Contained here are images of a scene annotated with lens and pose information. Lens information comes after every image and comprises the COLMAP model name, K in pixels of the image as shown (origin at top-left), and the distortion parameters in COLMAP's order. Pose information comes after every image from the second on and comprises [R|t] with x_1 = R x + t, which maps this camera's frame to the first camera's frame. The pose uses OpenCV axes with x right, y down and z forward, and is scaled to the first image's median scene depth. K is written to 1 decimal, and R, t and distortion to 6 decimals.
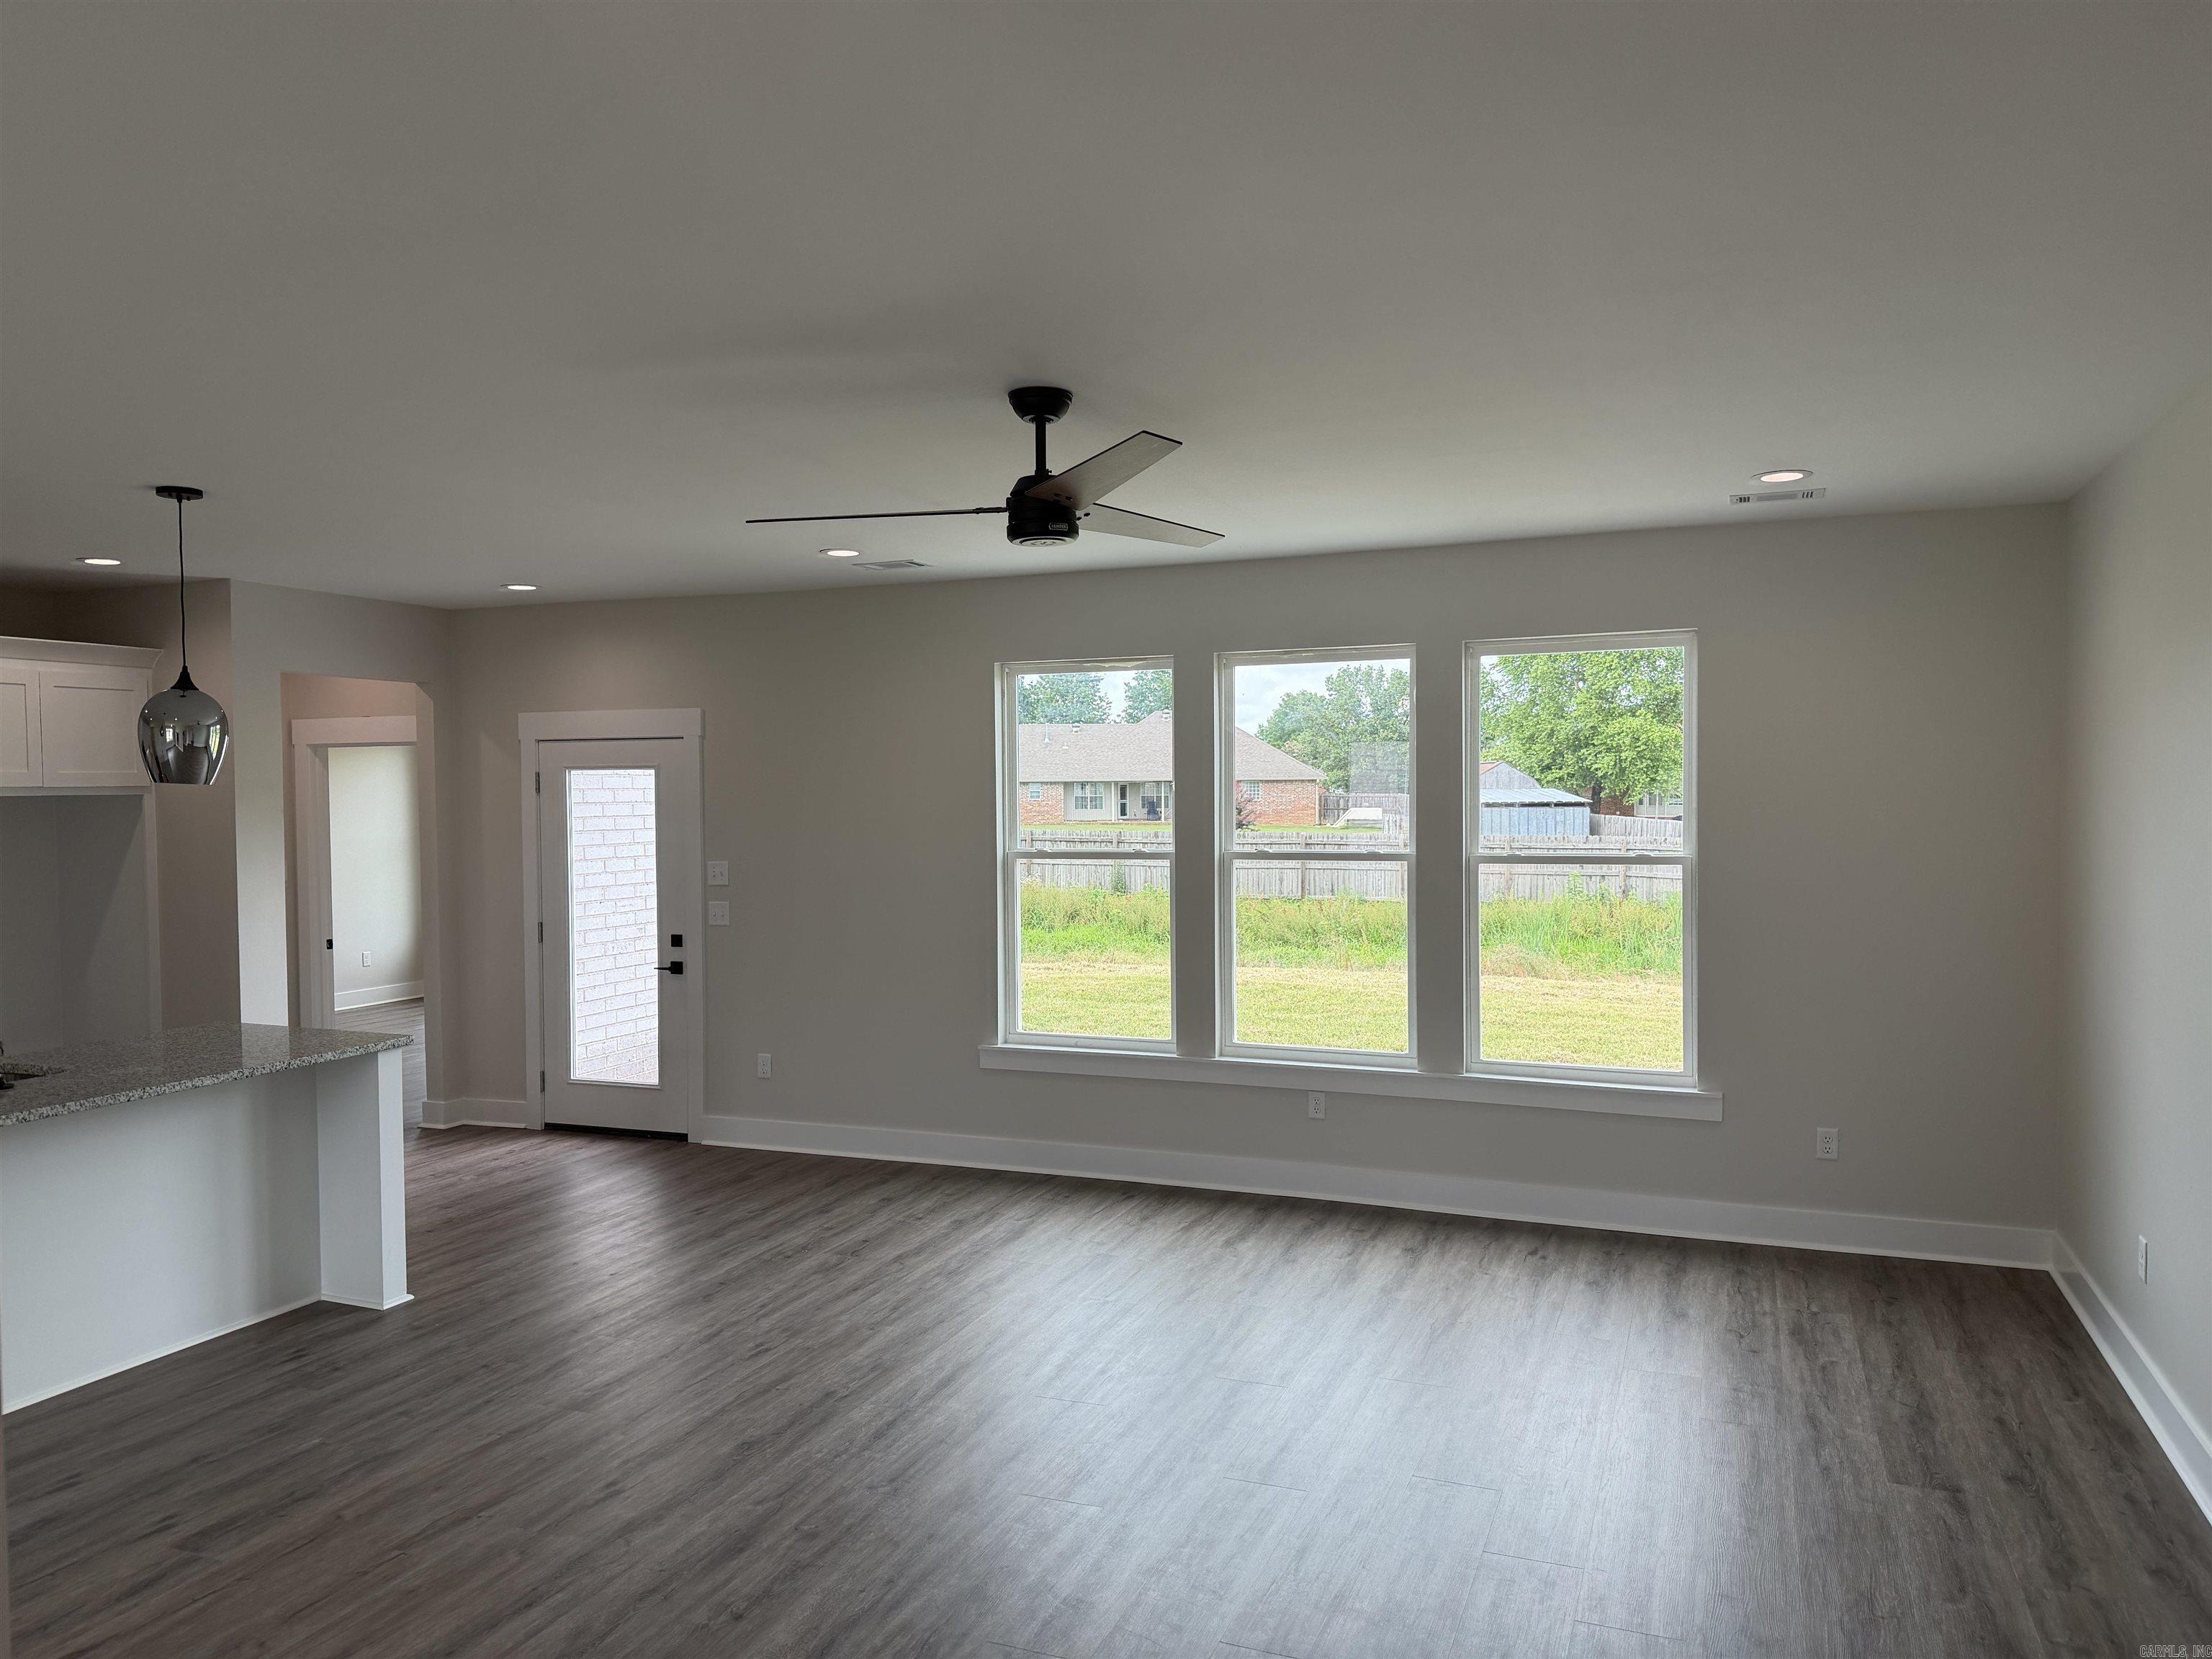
lens RADIAL K [[1556.0, 0, 1108.2], [0, 1556.0, 837.6], [0, 0, 1]] dist [0.099341, -0.145782]
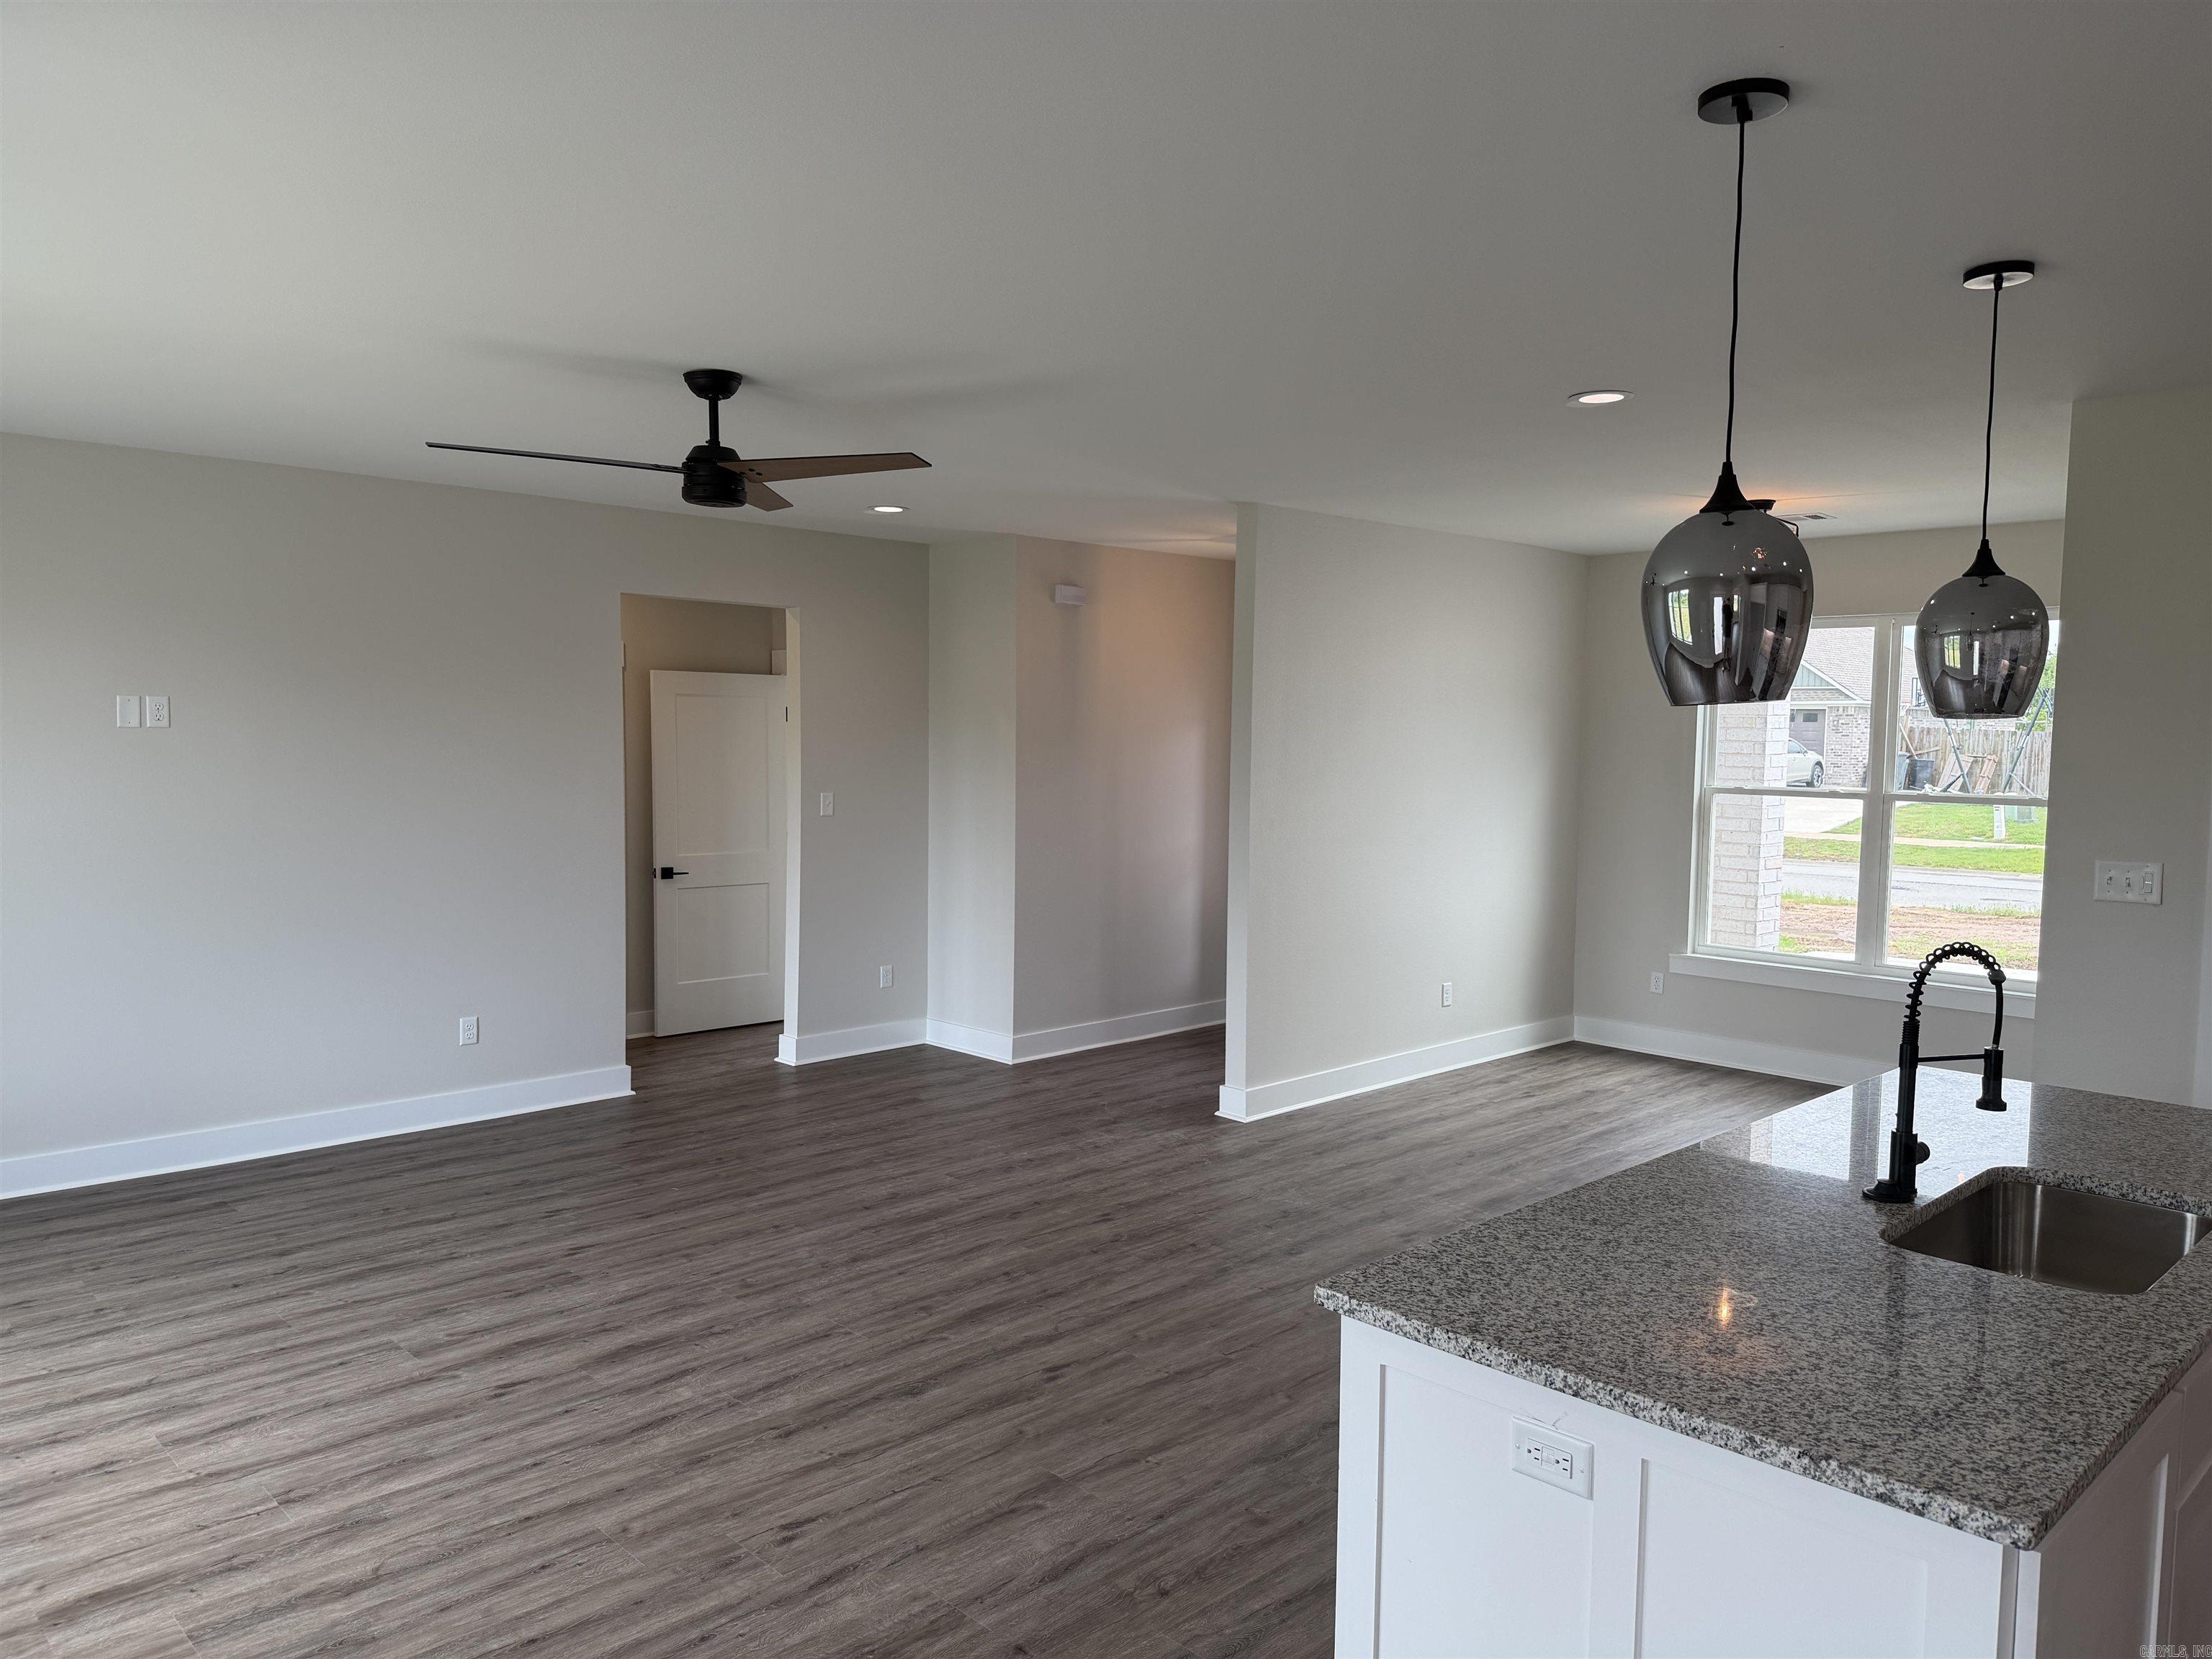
lens RADIAL K [[1541.6, 0, 1115.3], [0, 1541.6, 846.8], [0, 0, 1]] dist [0.001392, -0.011208]
pose [[-0.918241, -0.031333, 0.394781, -0.461807], [0.010329, 0.994631, 0.102966, -0.030716], [-0.395888, 0.098625, -0.912987, 1.164791]]
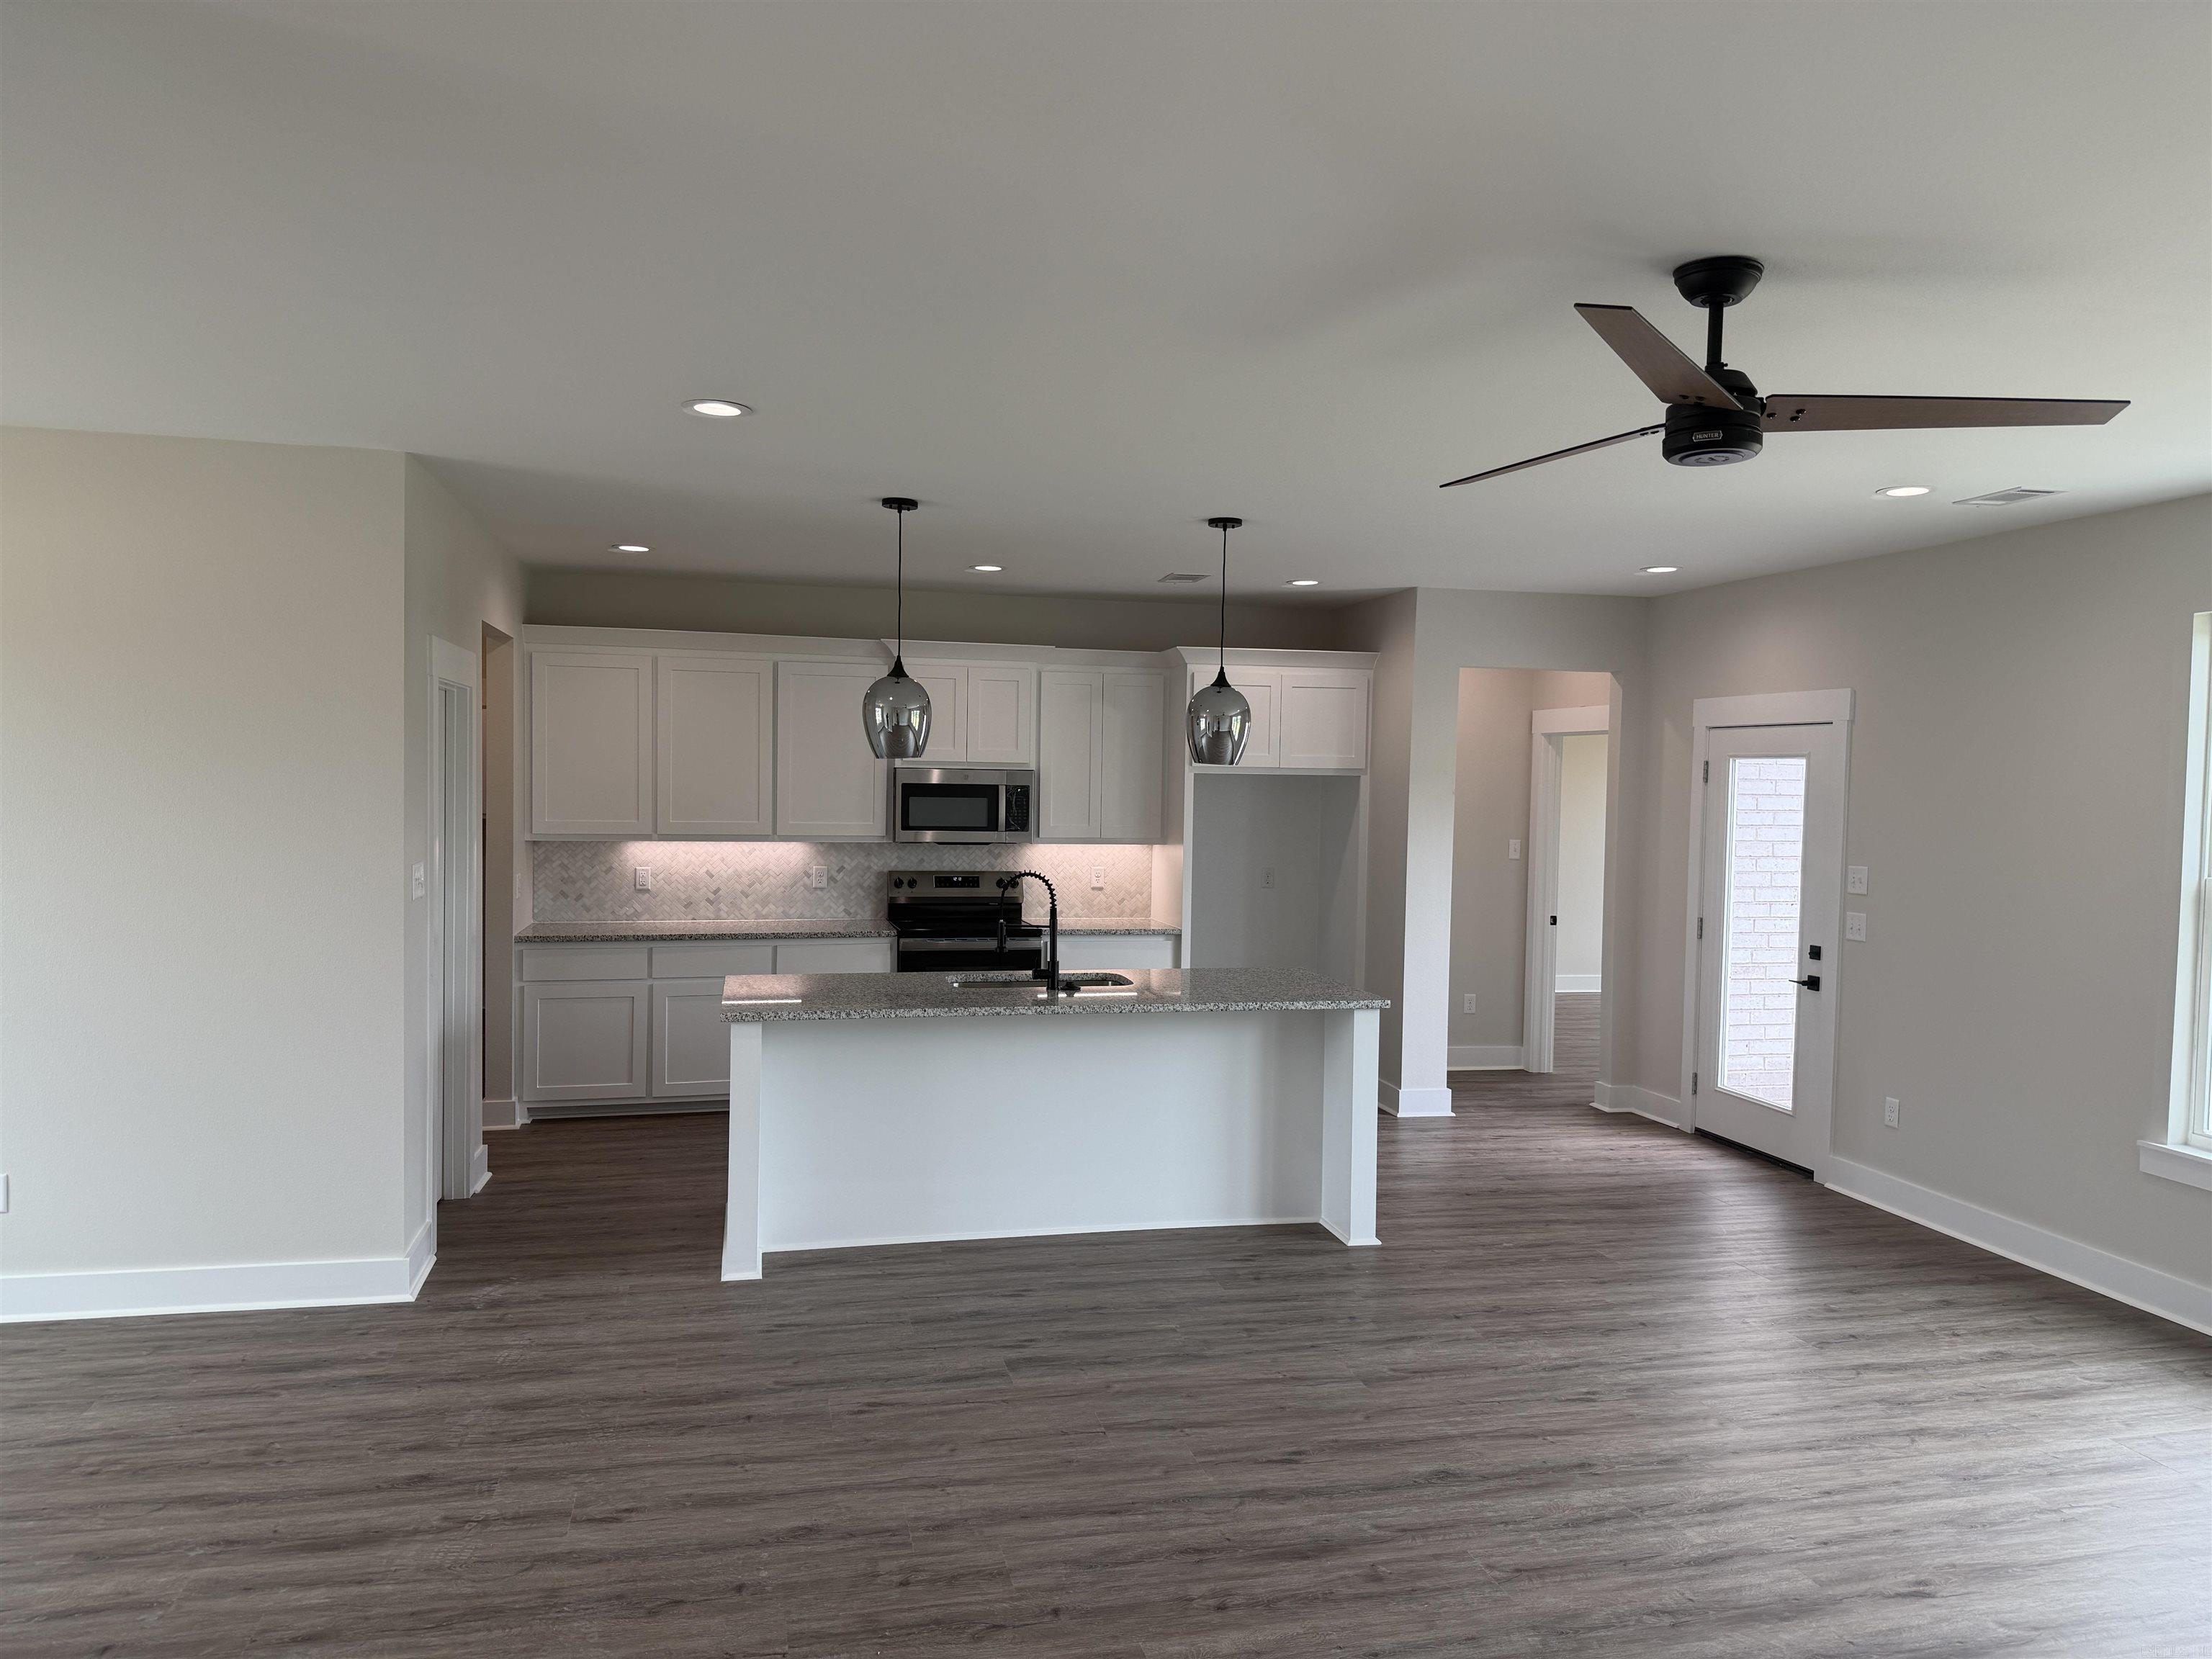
lens RADIAL K [[1556.0, 0, 1108.2], [0, 1556.0, 837.6], [0, 0, 1]] dist [0.099341, -0.145782]
pose [[0.579093, 0.056109, -0.813329, 0.258101], [-0.052872, 0.998113, 0.031211, -0.007108], [0.813545, 0.024929, 0.580967, 0.185338]]
